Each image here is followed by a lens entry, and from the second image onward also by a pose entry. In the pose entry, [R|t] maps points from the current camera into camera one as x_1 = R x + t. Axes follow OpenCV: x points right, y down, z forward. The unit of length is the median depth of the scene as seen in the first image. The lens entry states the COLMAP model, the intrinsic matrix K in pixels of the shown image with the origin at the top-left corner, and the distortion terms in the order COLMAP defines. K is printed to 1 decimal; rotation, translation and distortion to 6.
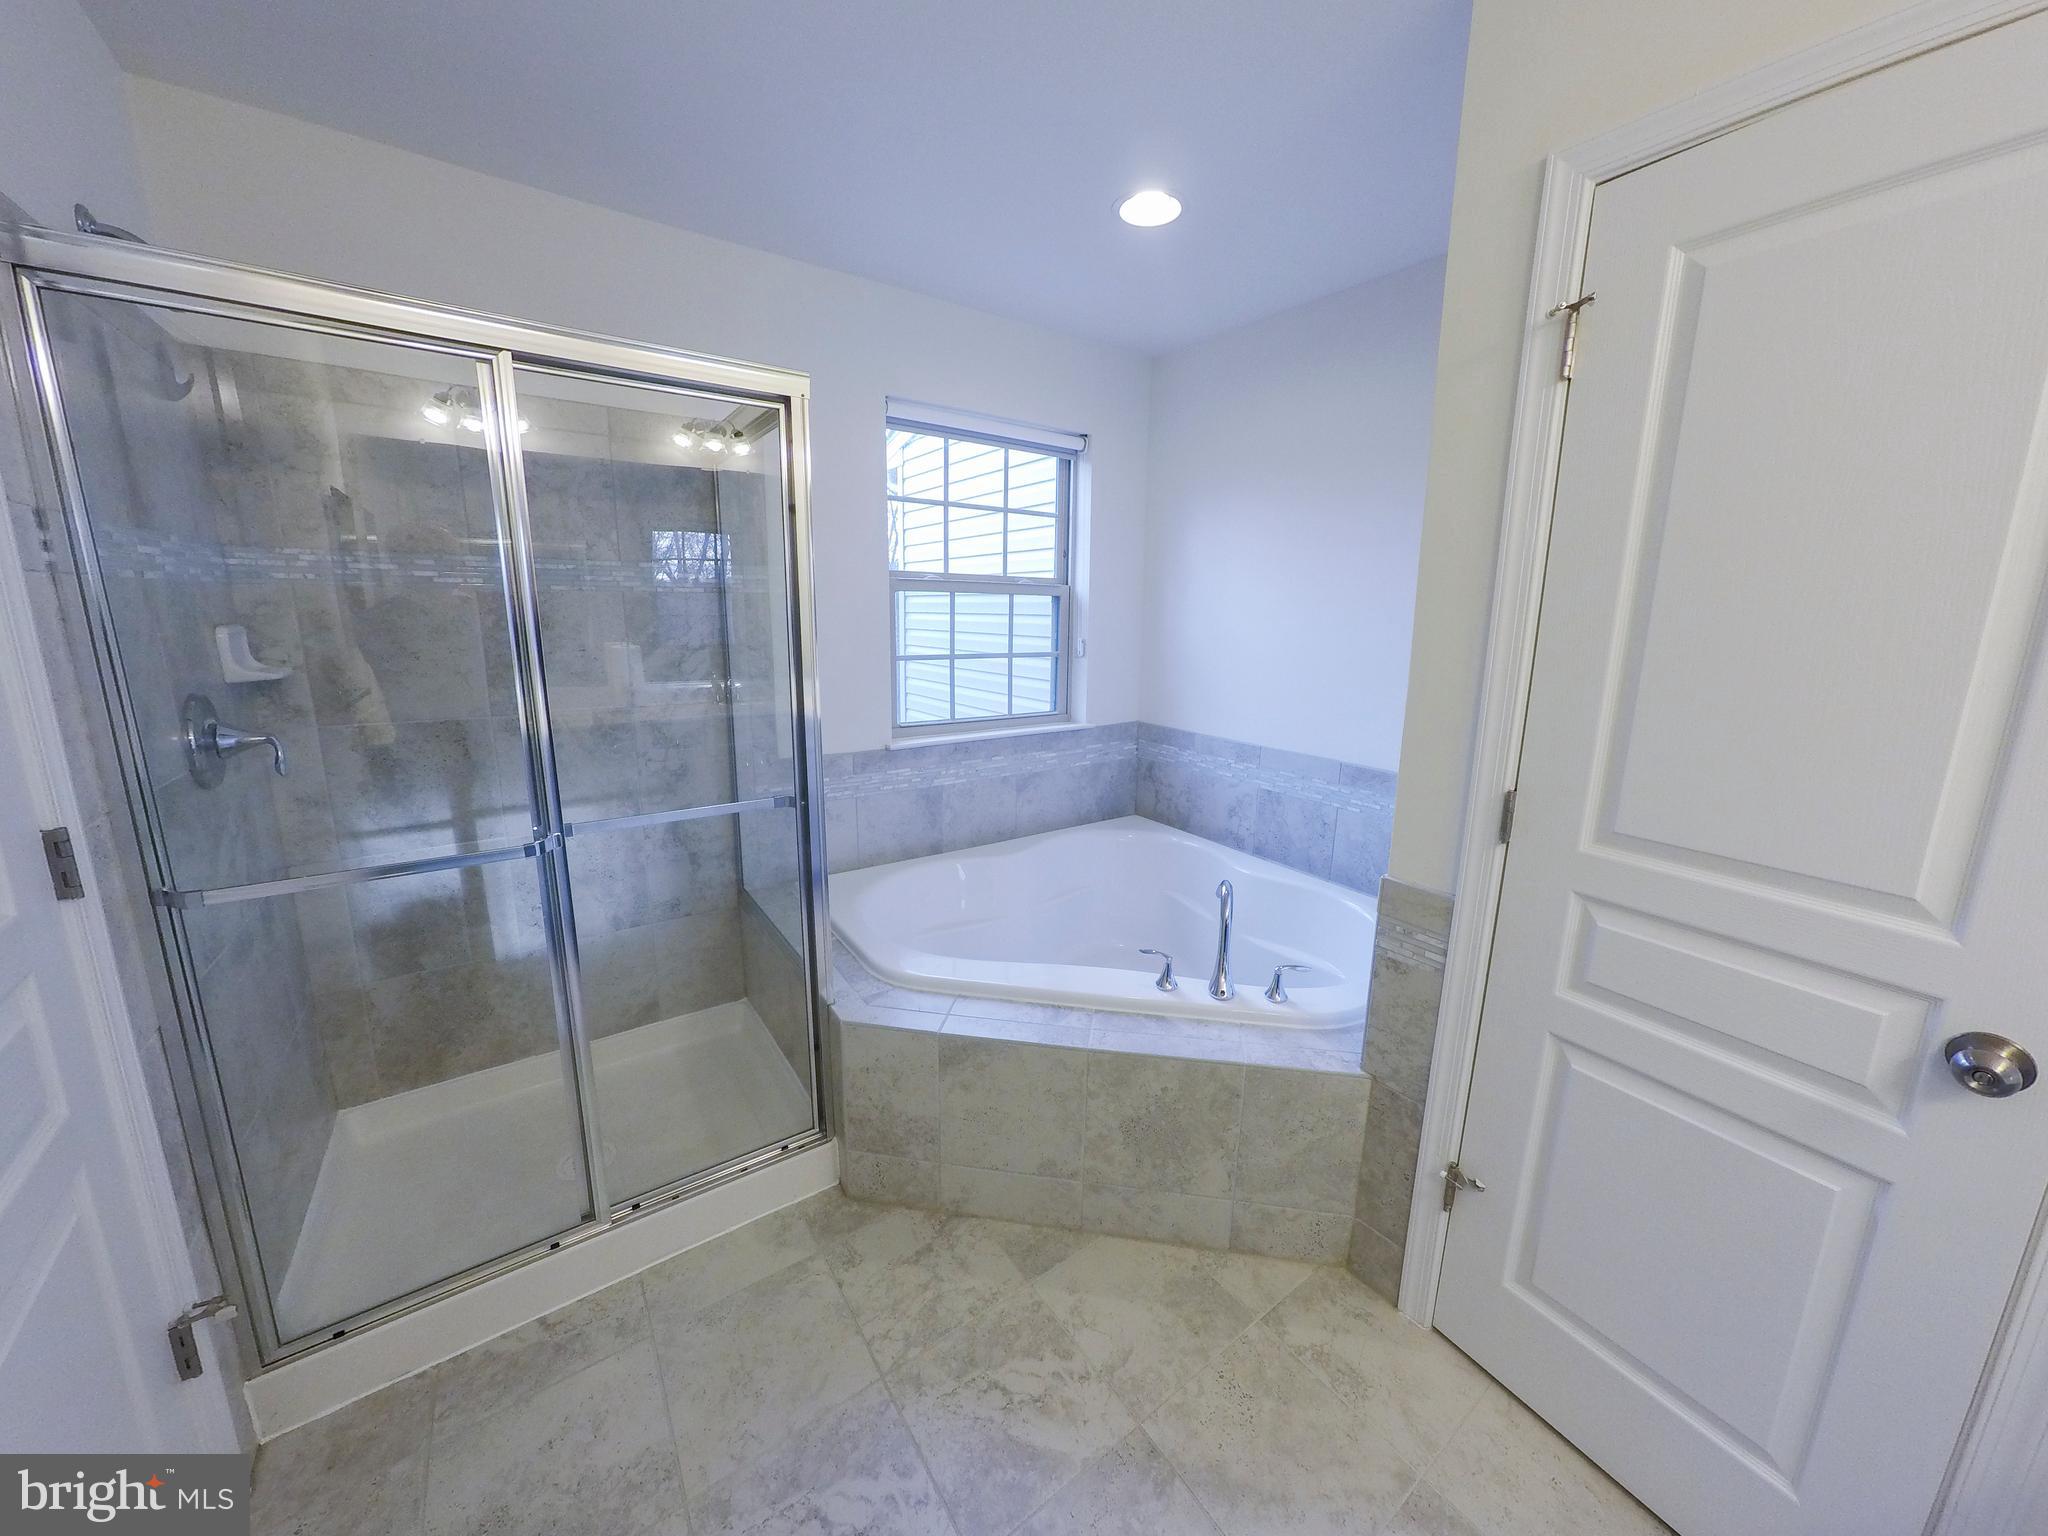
lens RADIAL K [[748.7, 0, 1039.5], [0, 748.7, 754.3], [0, 0, 1]] dist [-0.015907, 0.014198]
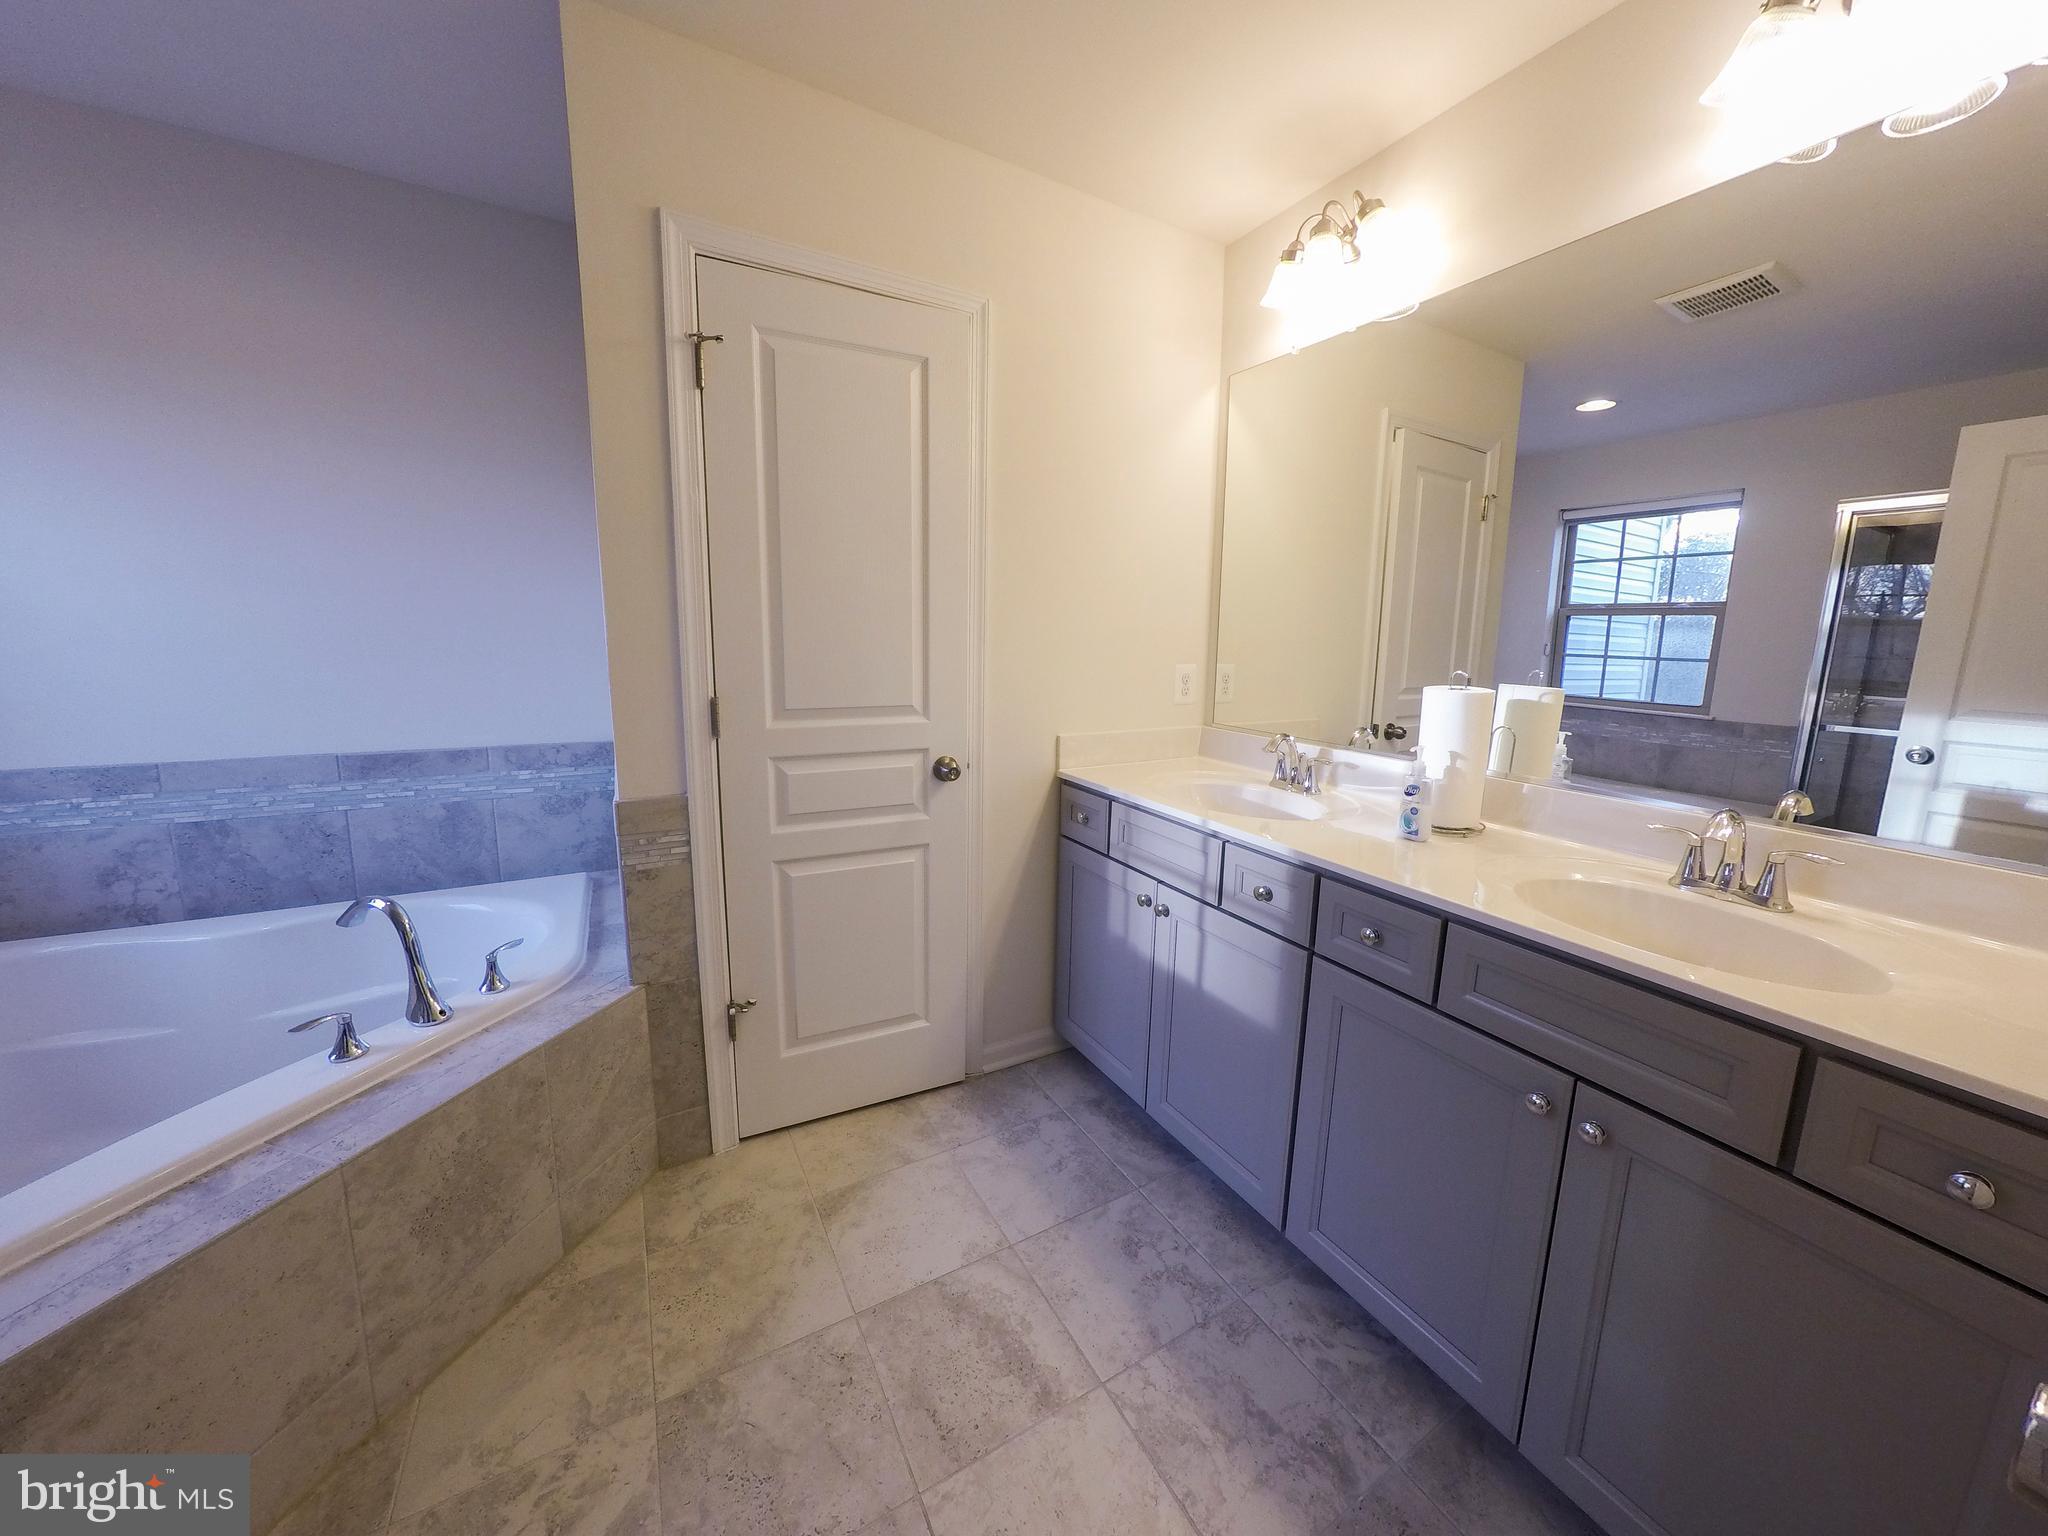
lens RADIAL K [[748.7, 0, 1039.5], [0, 748.7, 754.3], [0, 0, 1]] dist [-0.015907, 0.014198]
pose [[0.107991, -0.174065, 0.978795, -0.501539], [0.181465, 0.971463, 0.152740, 0.040733], [-0.977450, 0.161123, 0.136496, 0.227043]]
